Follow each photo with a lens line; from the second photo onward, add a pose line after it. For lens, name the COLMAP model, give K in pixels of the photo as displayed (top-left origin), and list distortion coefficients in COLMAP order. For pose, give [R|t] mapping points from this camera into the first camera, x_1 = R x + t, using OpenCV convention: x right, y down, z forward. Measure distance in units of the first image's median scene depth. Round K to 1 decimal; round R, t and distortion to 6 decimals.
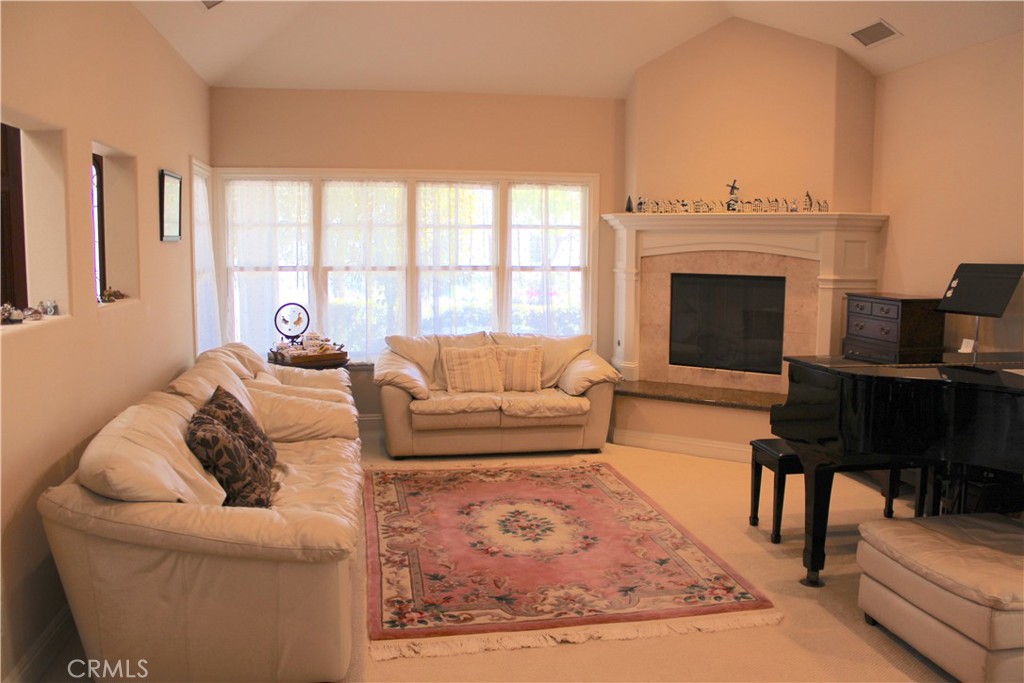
lens RADIAL K [[849.0, 0, 512.0], [0, 849.0, 341.5], [0, 0, 1]] dist [-0.159451, 0.133187]
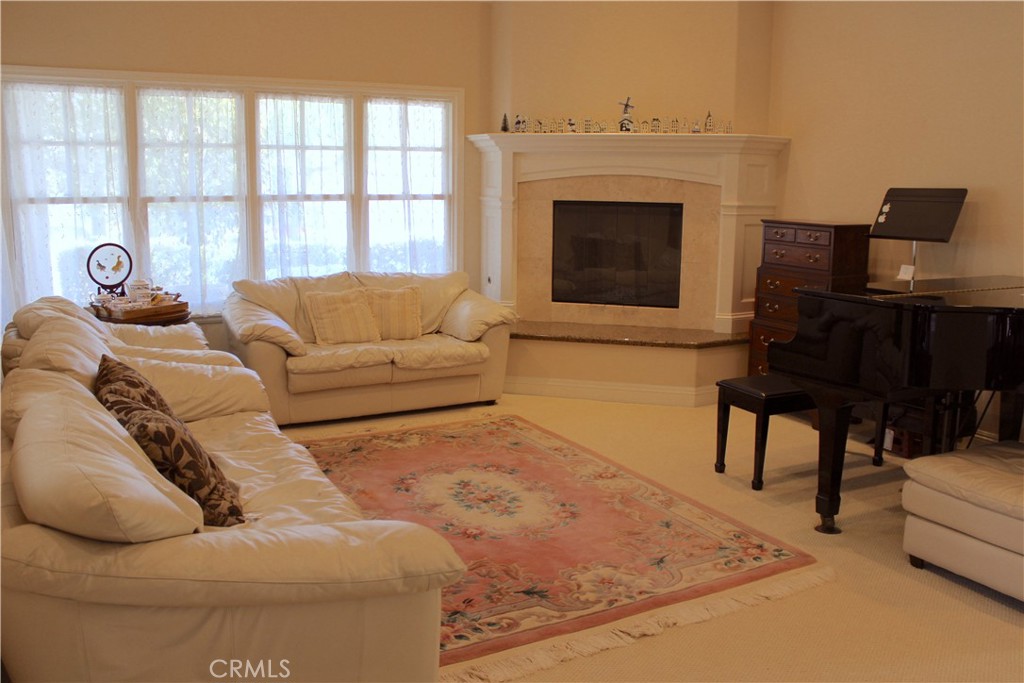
lens RADIAL K [[890.9, 0, 512.0], [0, 890.9, 341.5], [0, 0, 1]] dist [-0.162887, 0.168117]
pose [[0.951395, -0.052296, 0.303502, -0.183126], [0.031232, 0.996780, 0.073851, -0.002682], [-0.306387, -0.060783, 0.949965, 0.128256]]
